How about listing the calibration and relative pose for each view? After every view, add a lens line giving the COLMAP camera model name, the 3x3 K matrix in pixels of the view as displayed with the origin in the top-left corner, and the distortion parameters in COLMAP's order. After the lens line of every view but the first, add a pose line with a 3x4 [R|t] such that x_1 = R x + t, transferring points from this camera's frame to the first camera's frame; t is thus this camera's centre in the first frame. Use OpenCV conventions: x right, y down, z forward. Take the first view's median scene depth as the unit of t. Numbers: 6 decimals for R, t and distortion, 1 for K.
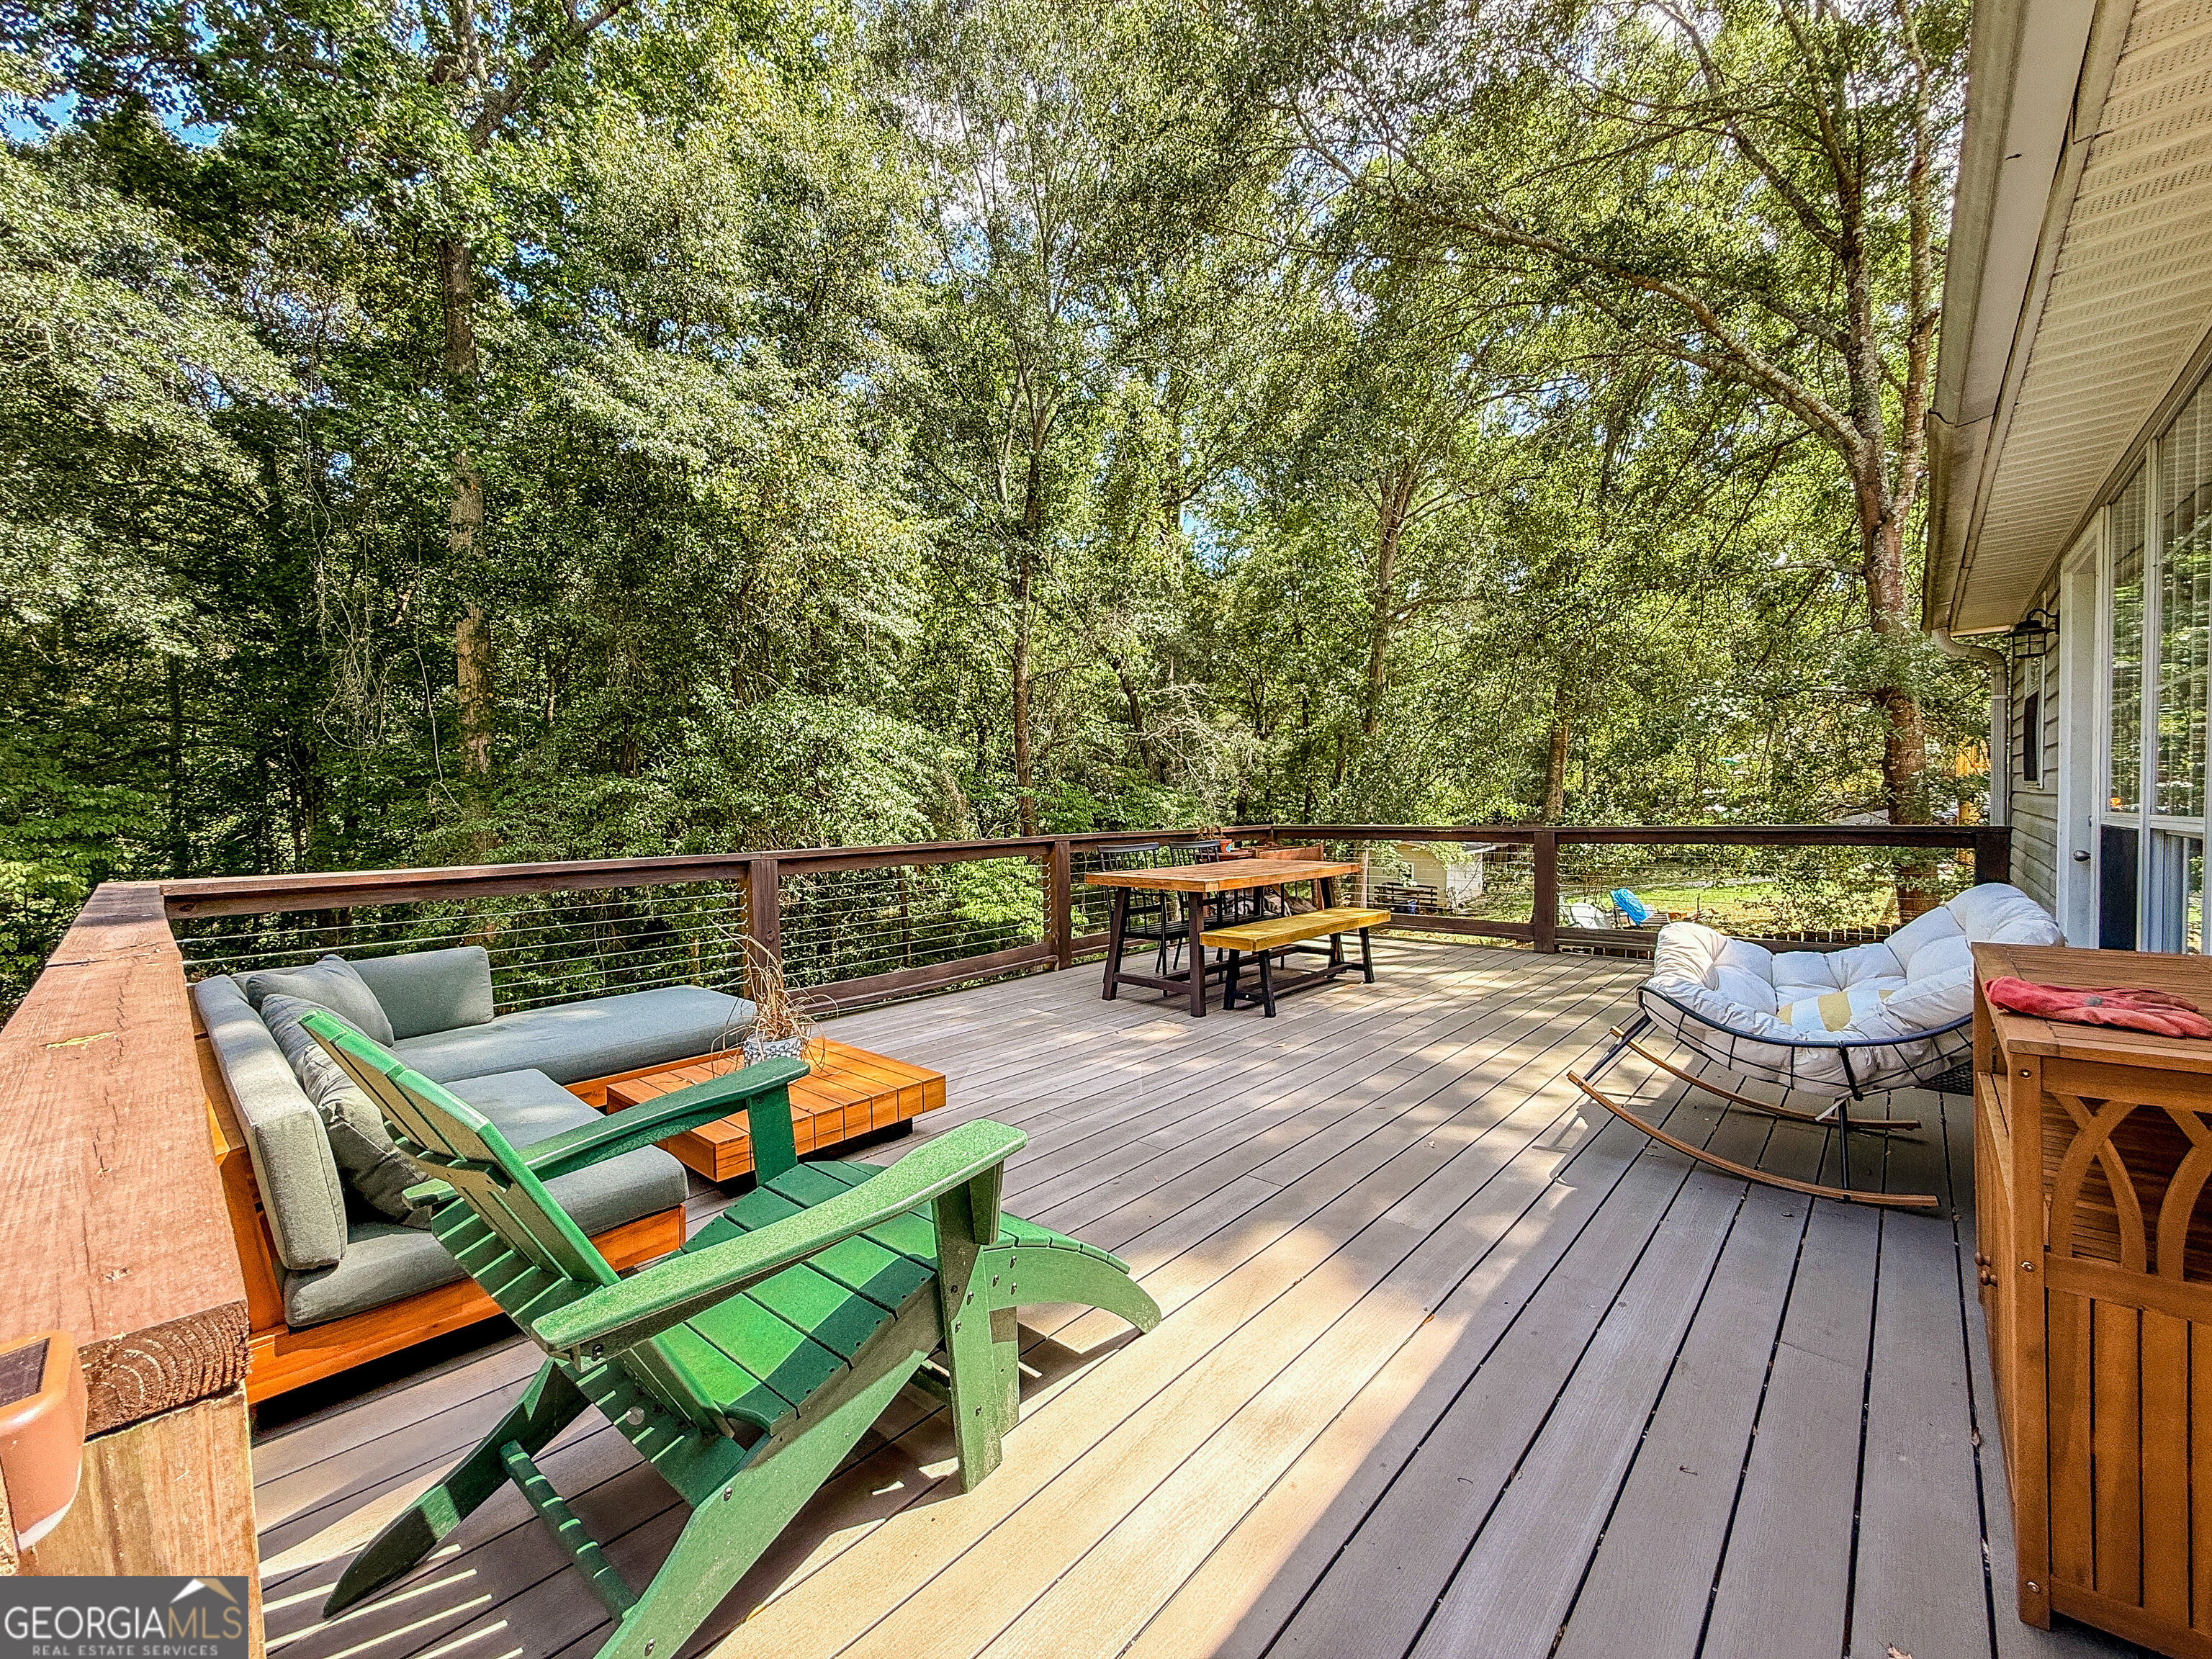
lens RADIAL K [[886.4, 0, 1106.3], [0, 886.4, 832.3], [0, 0, 1]] dist [-0.000225, -0.000782]
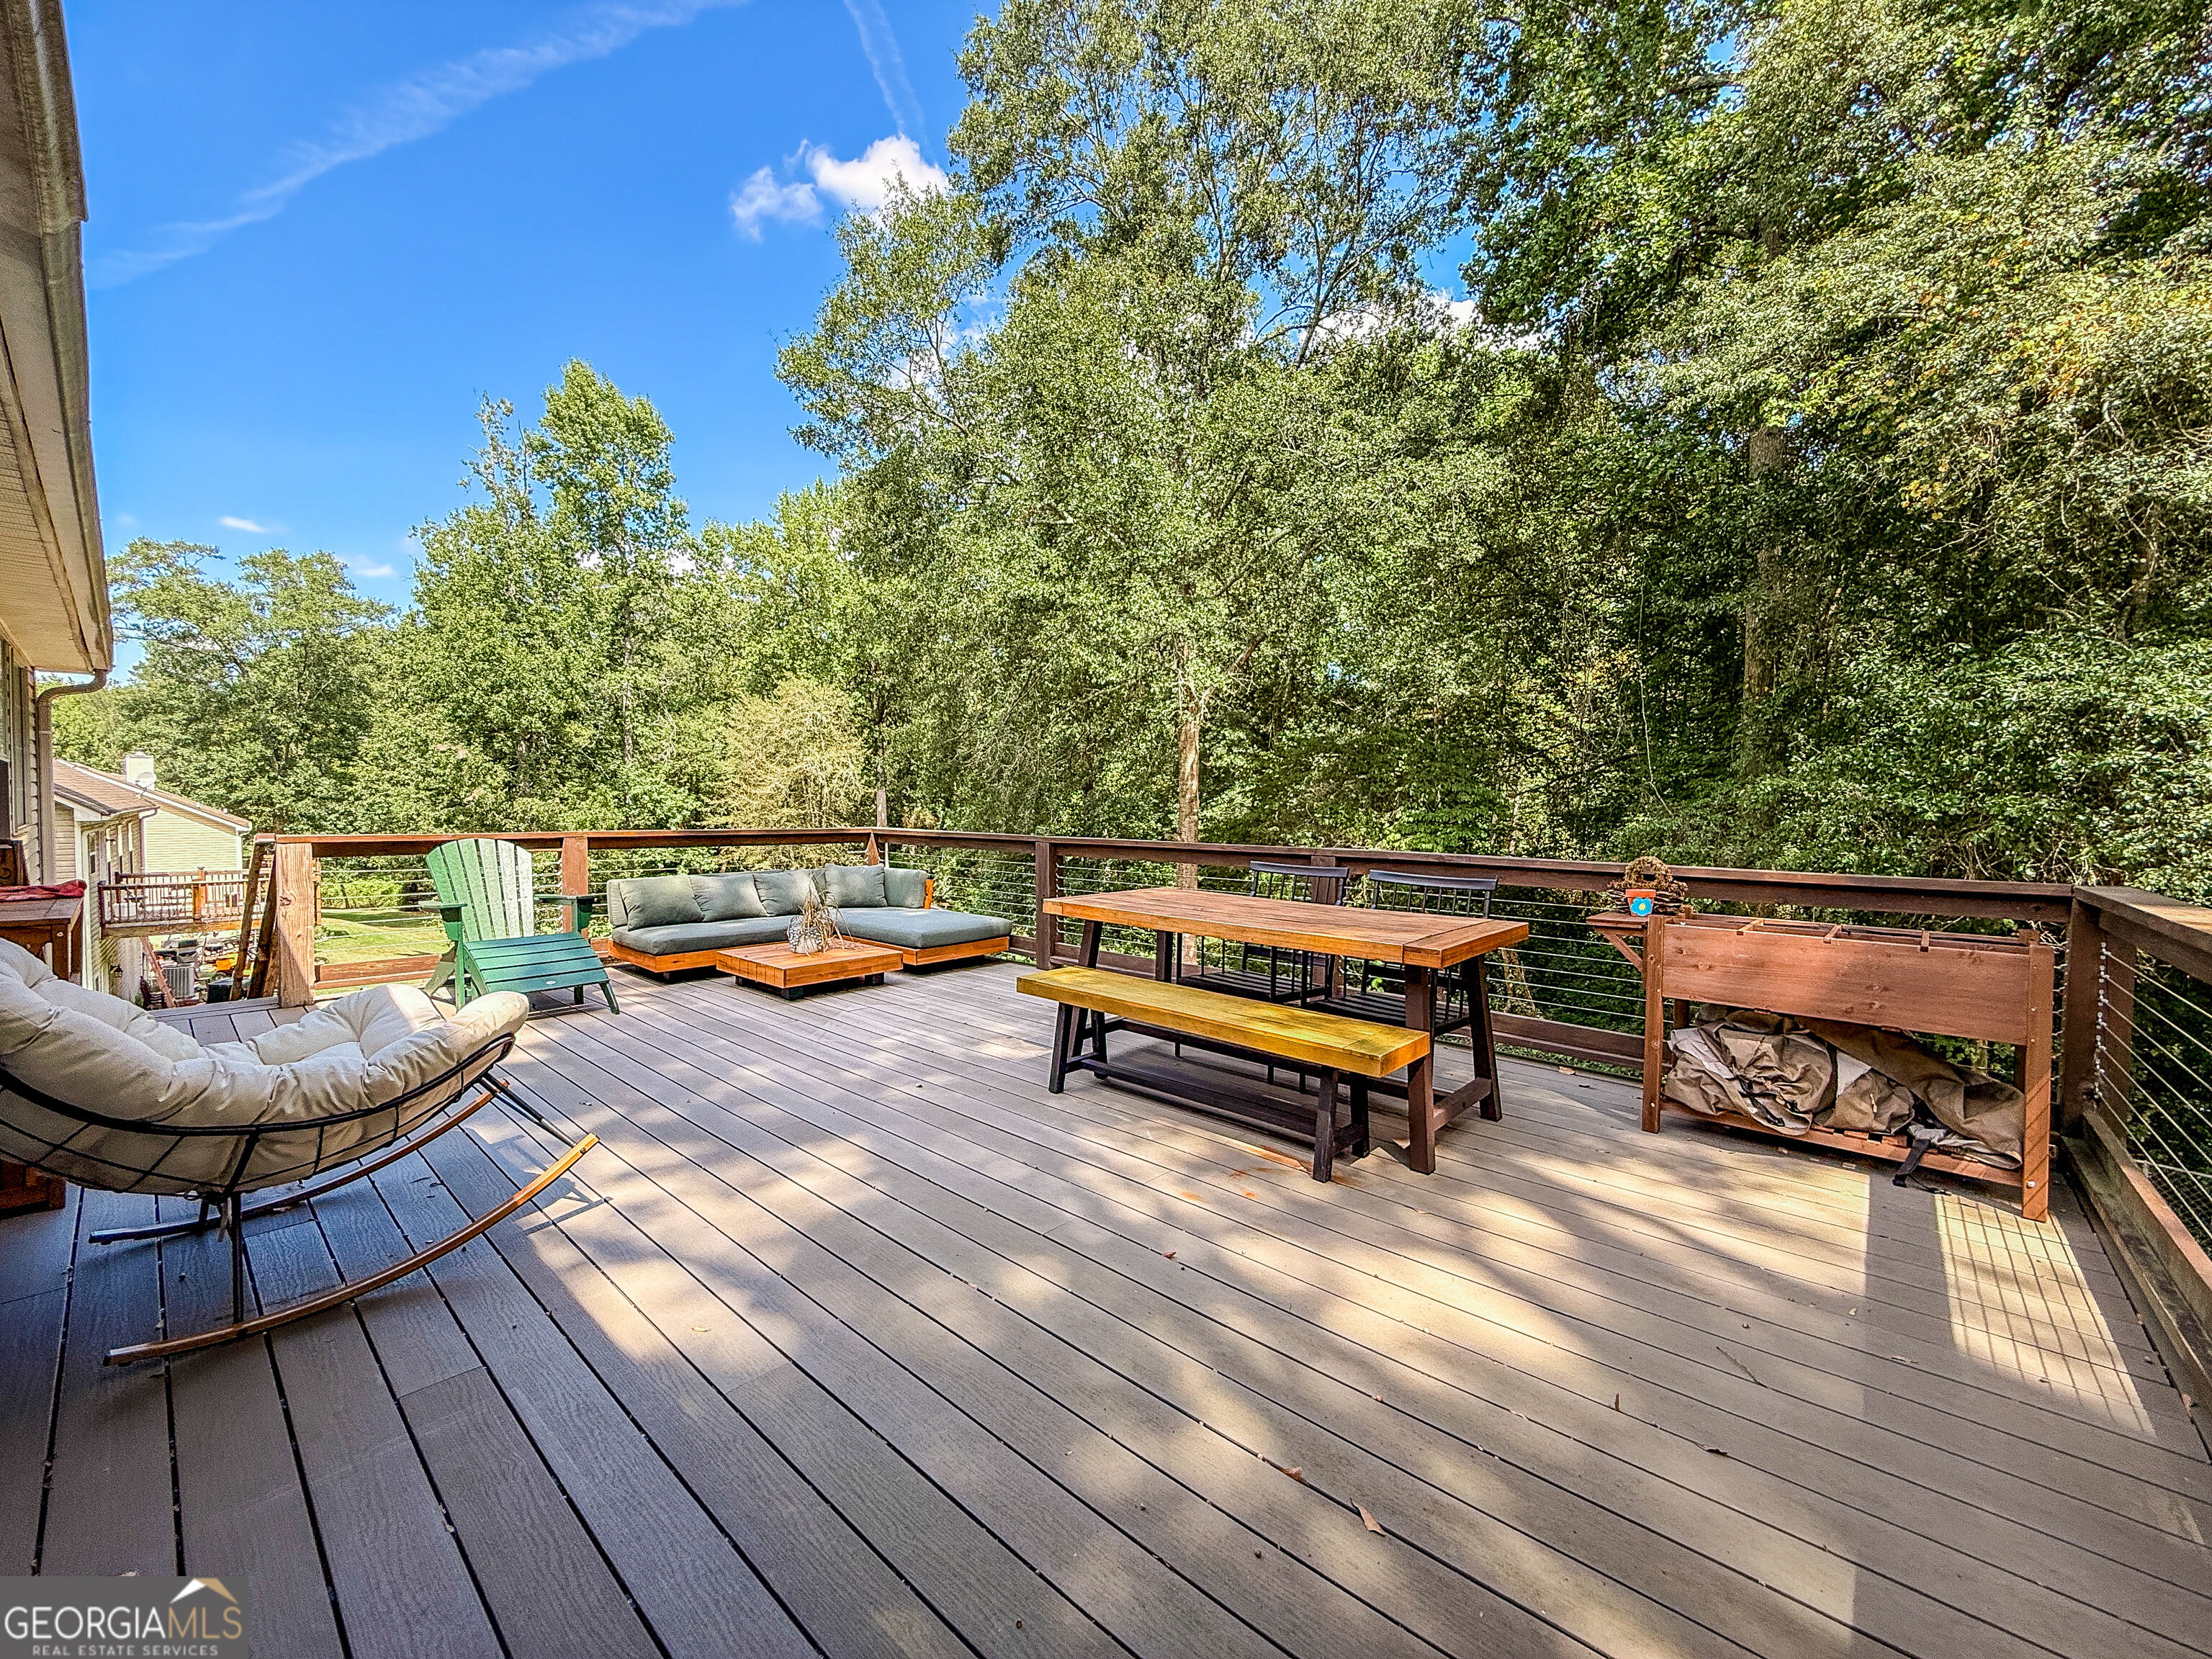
lens RADIAL K [[886.4, 0, 1105.7], [0, 886.4, 821.6], [0, 0, 1]] dist [-0.000225, -0.000782]
pose [[0.007313, 0.038274, -0.999241, 1.168427], [-0.049399, 0.998061, 0.037867, -0.068344], [0.998752, 0.049085, 0.009190, 1.277698]]
